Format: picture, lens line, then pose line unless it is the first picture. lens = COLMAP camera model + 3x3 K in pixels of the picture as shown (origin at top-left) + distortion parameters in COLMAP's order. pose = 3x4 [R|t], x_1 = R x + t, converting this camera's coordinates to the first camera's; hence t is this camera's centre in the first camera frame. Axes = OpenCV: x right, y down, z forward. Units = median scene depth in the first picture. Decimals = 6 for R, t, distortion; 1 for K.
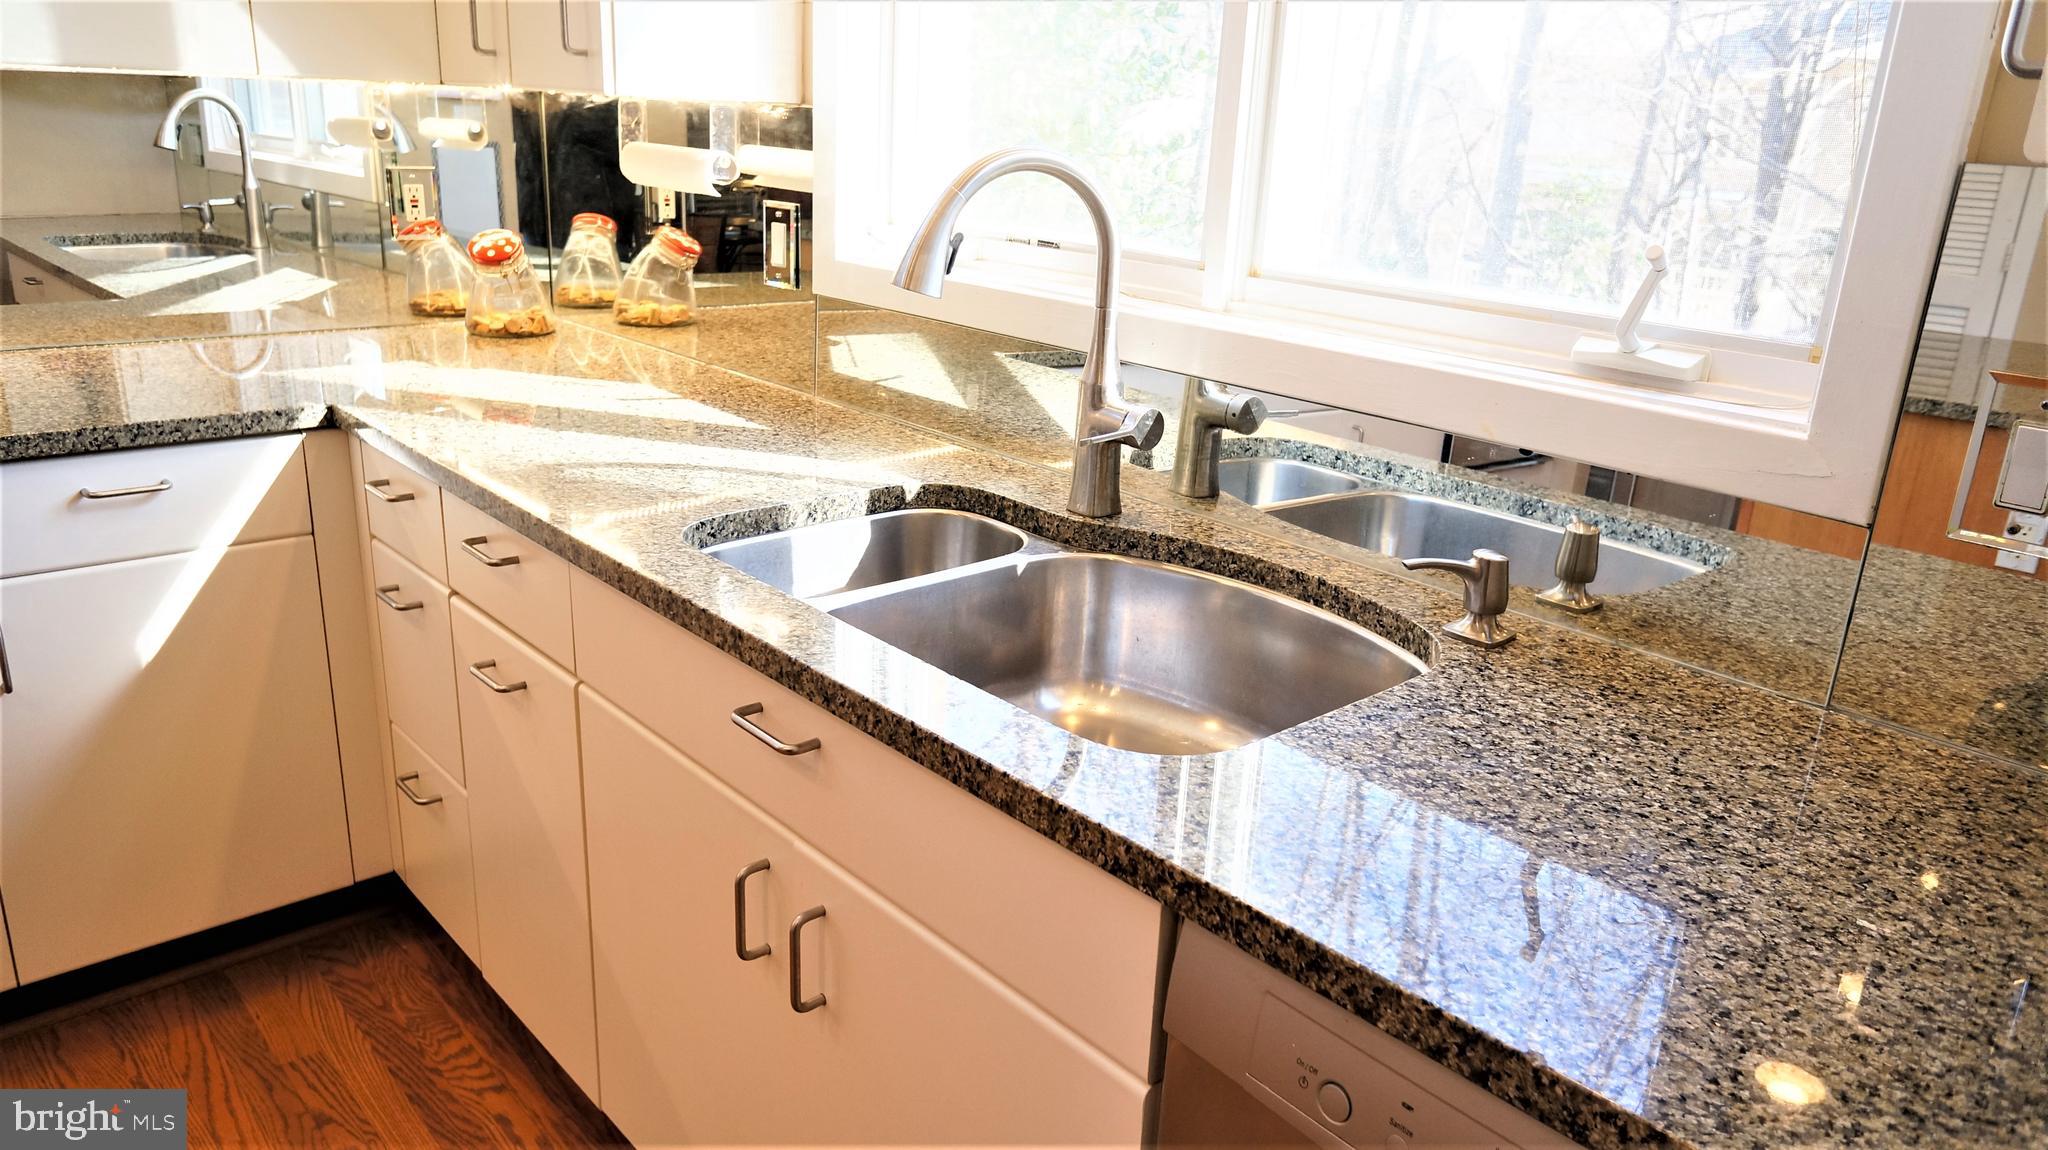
lens RADIAL K [[1389.6, 0, 1028.2], [0, 1389.6, 566.1], [0, 0, 1]] dist [-0.006783, -0.001011]
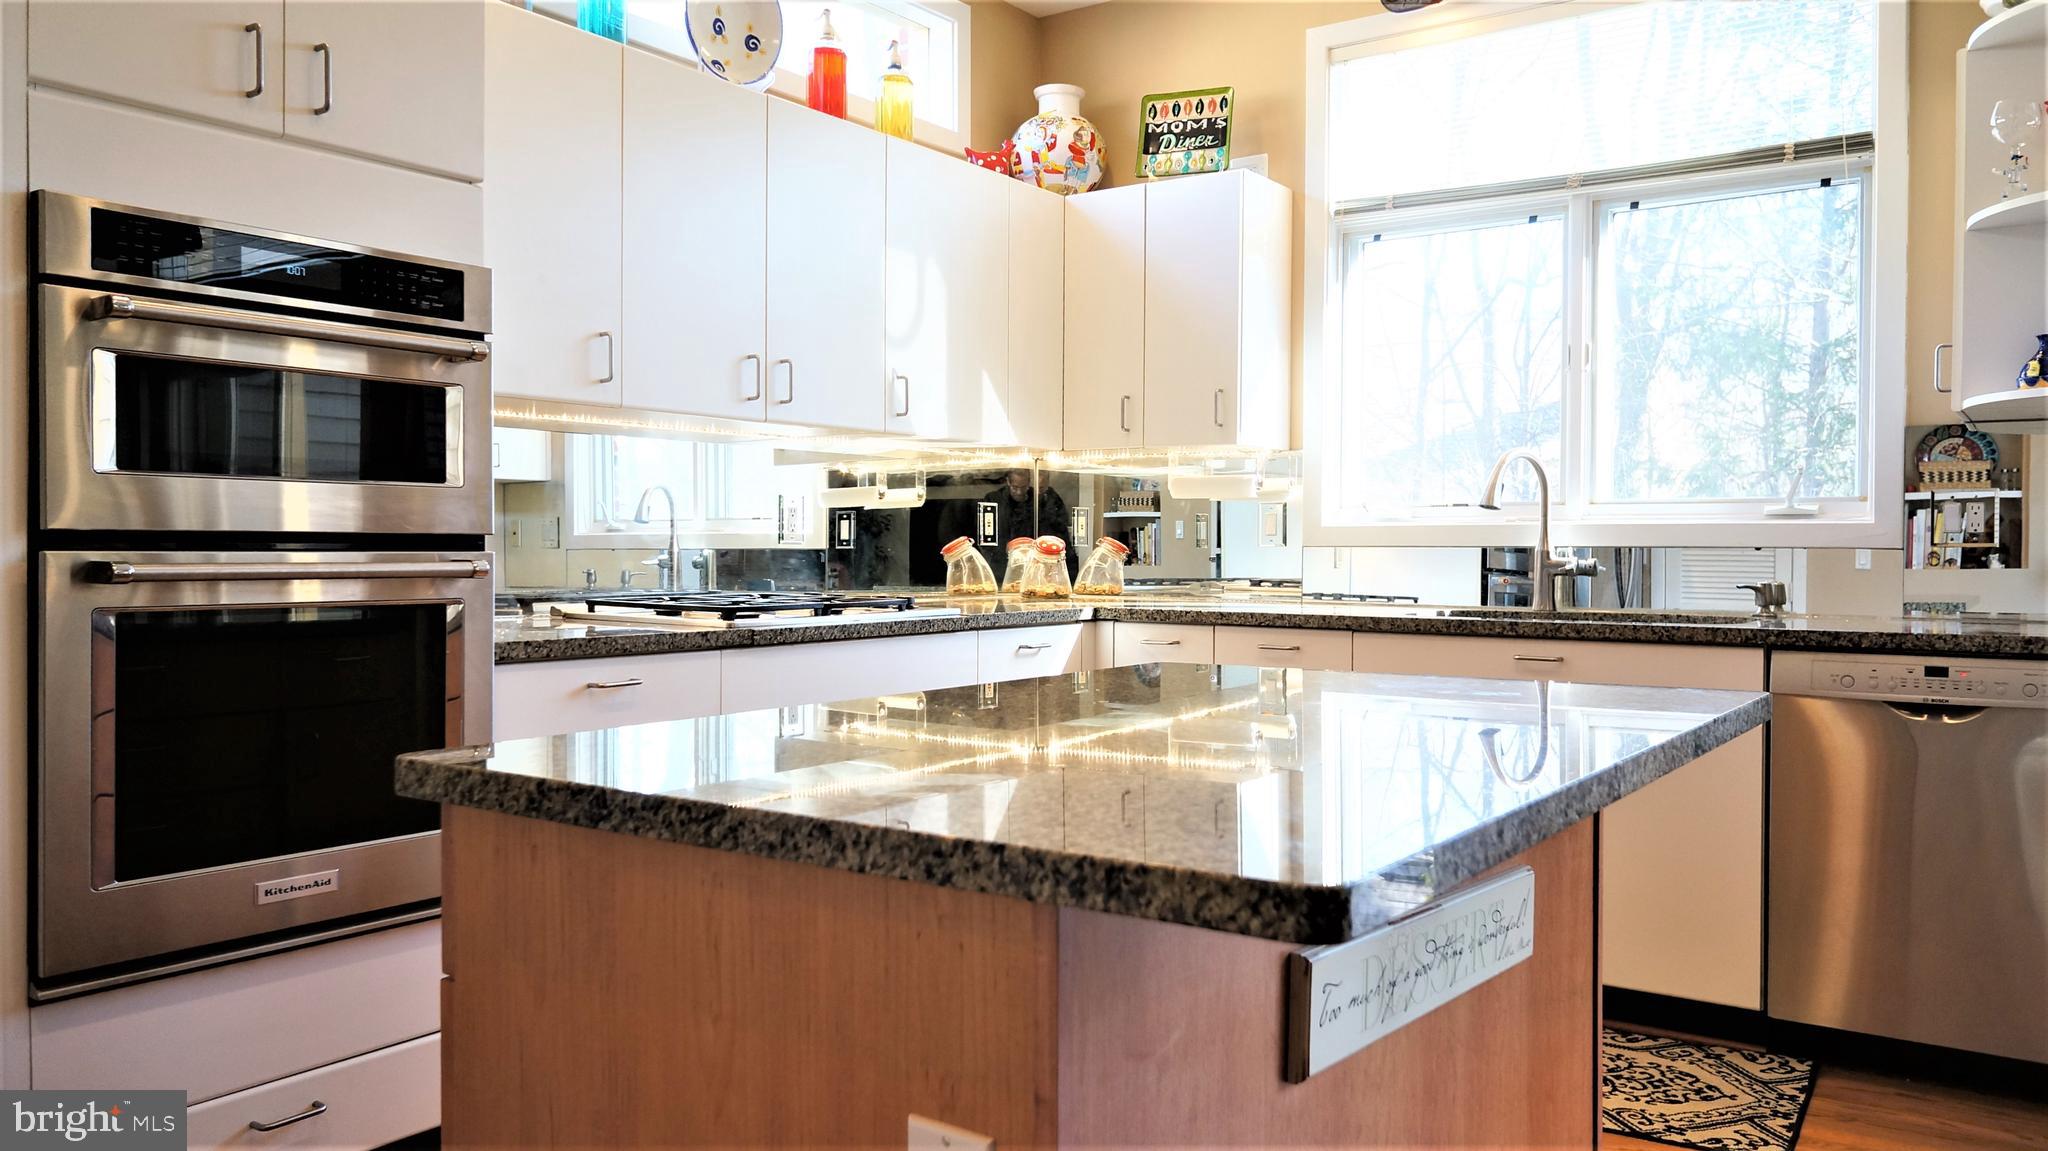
lens RADIAL K [[1474.4, 0, 1029.7], [0, 1474.4, 567.9], [0, 0, 1]] dist [-0.001794, -0.007105]
pose [[0.976385, -0.045130, 0.211269, -1.366983], [0.105365, 0.953218, -0.283327, 0.518402], [-0.188599, 0.298897, 0.935463, -1.134866]]
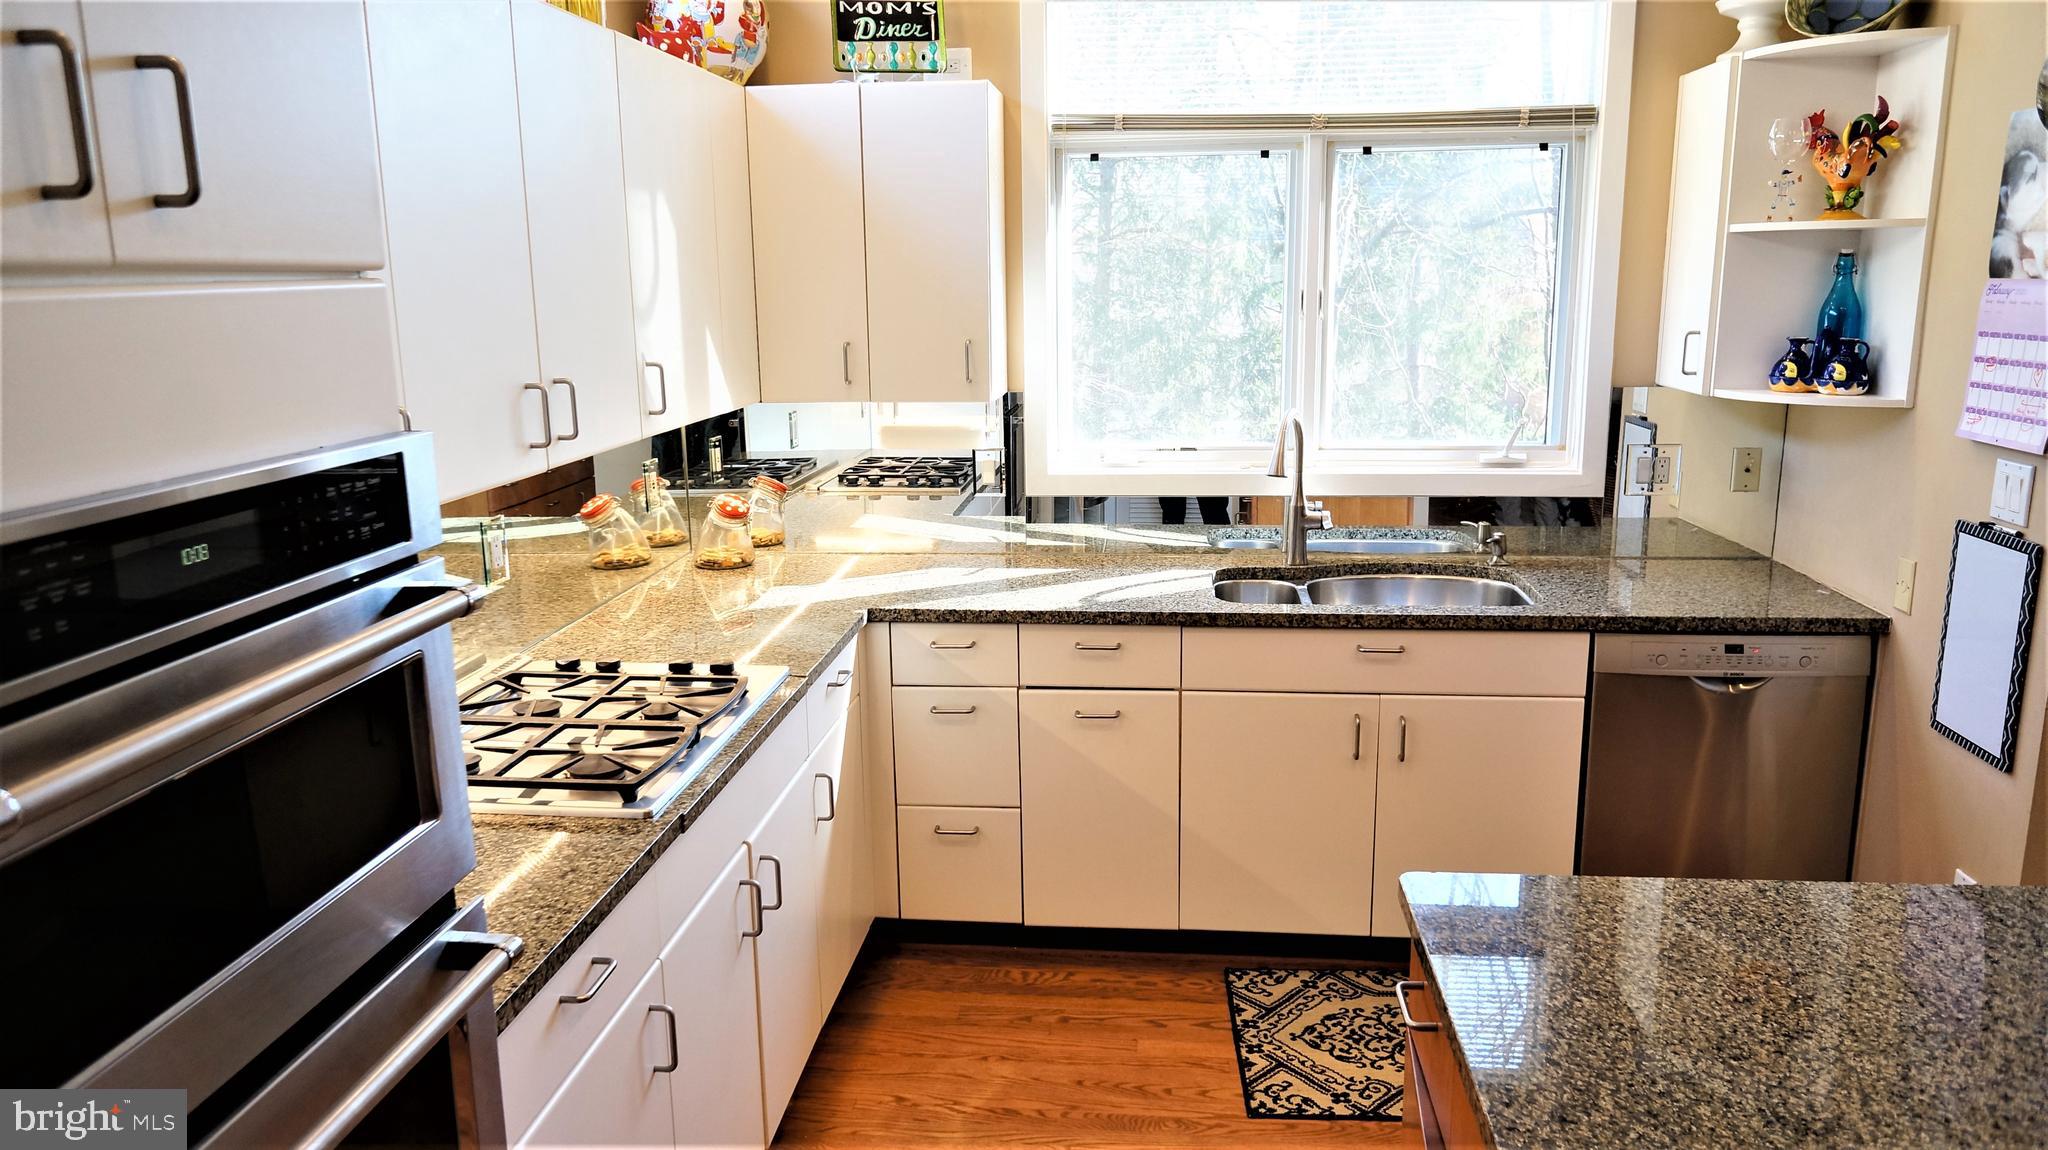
lens RADIAL K [[1389.6, 0, 1028.2], [0, 1389.6, 566.1], [0, 0, 1]] dist [-0.006783, -0.001011]
pose [[0.744980, -0.190742, 0.639235, -1.886436], [0.255002, 0.966902, -0.008671, -0.141479], [-0.616424, 0.169466, 0.768962, -0.477744]]
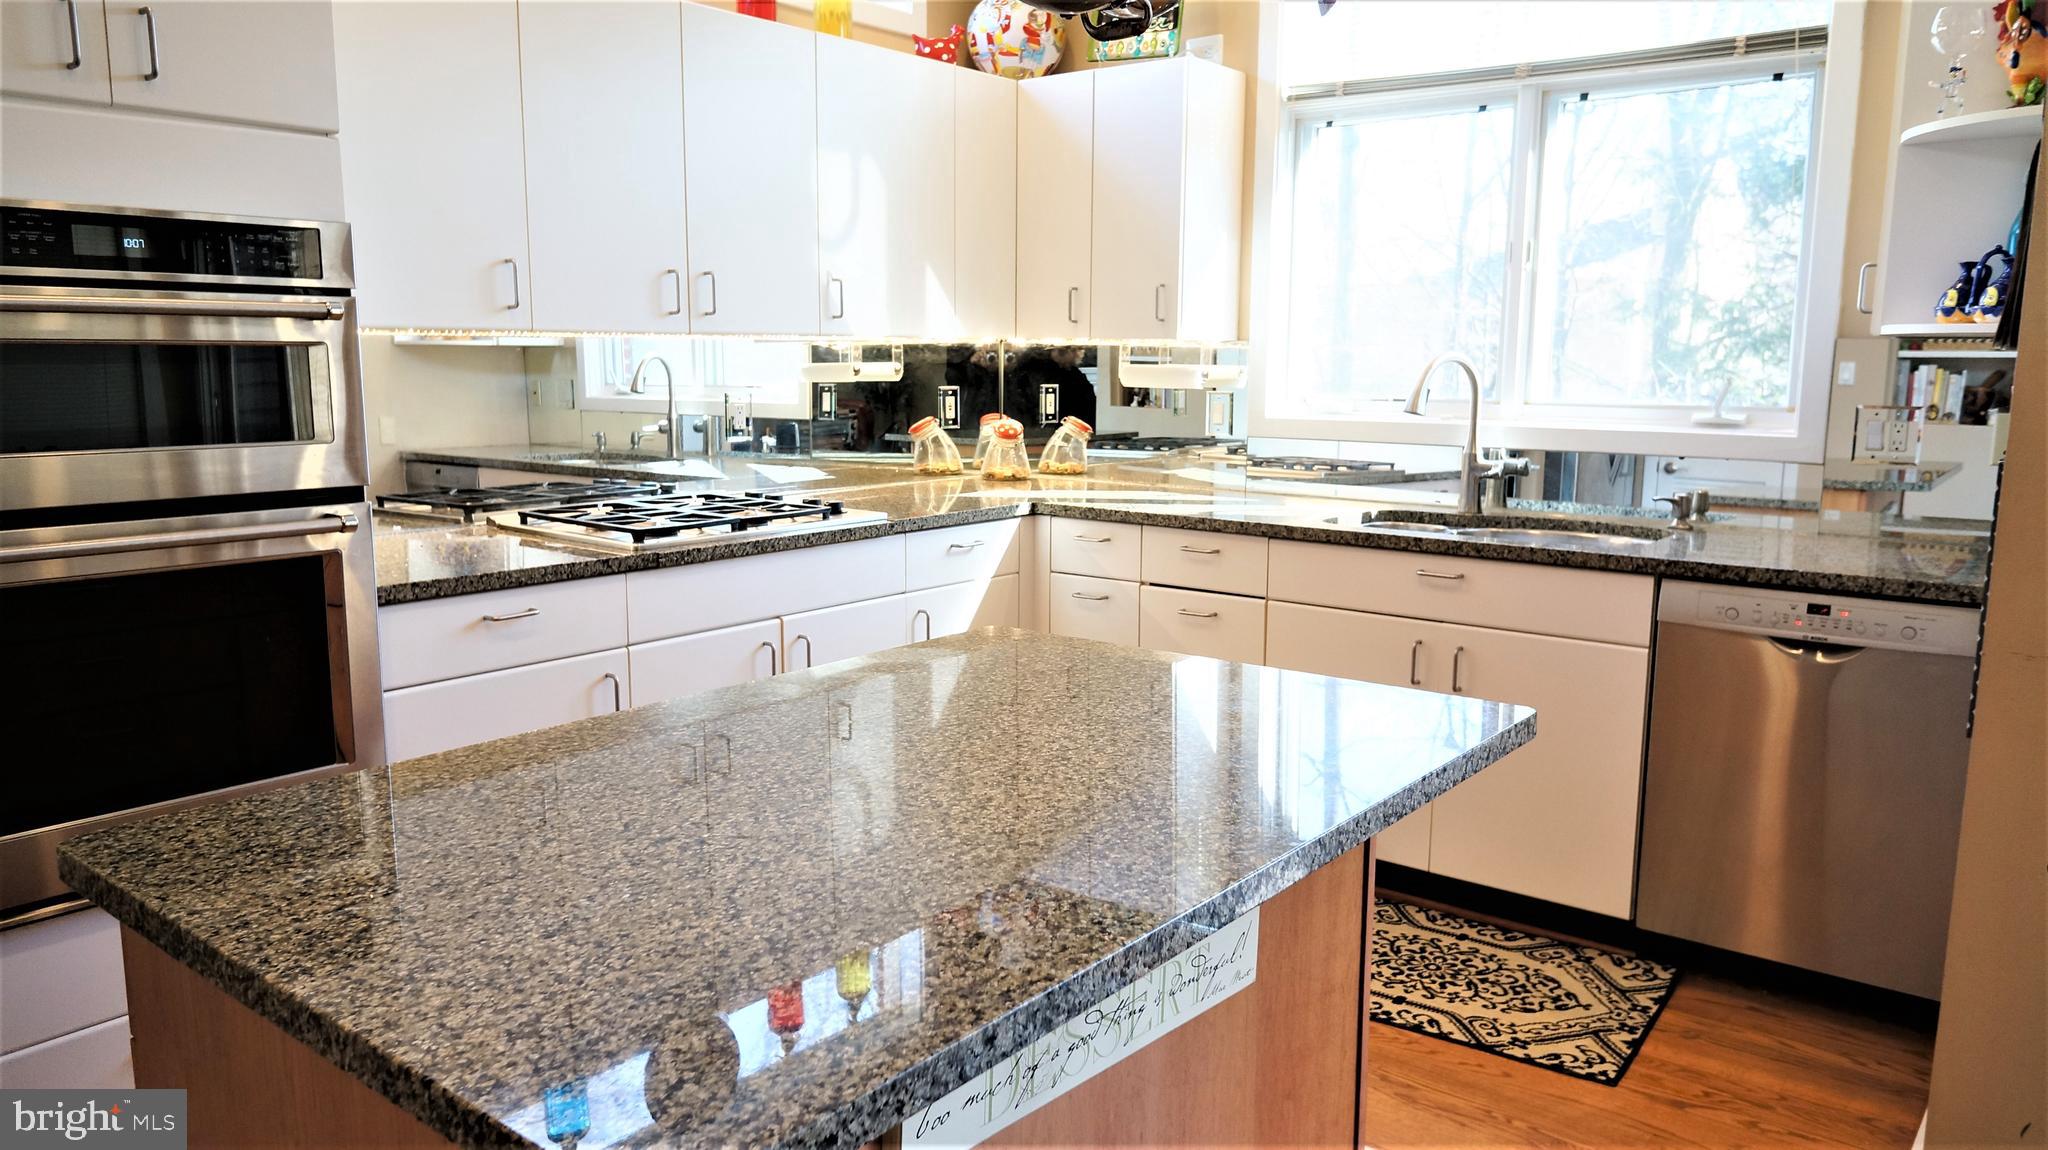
lens RADIAL K [[1389.6, 0, 1028.2], [0, 1389.6, 566.1], [0, 0, 1]] dist [-0.006783, -0.001011]
pose [[0.986503, -0.064120, 0.150667, -1.096857], [0.087702, 0.983936, -0.155491, 0.362666], [-0.138277, 0.166606, 0.976280, -1.152636]]
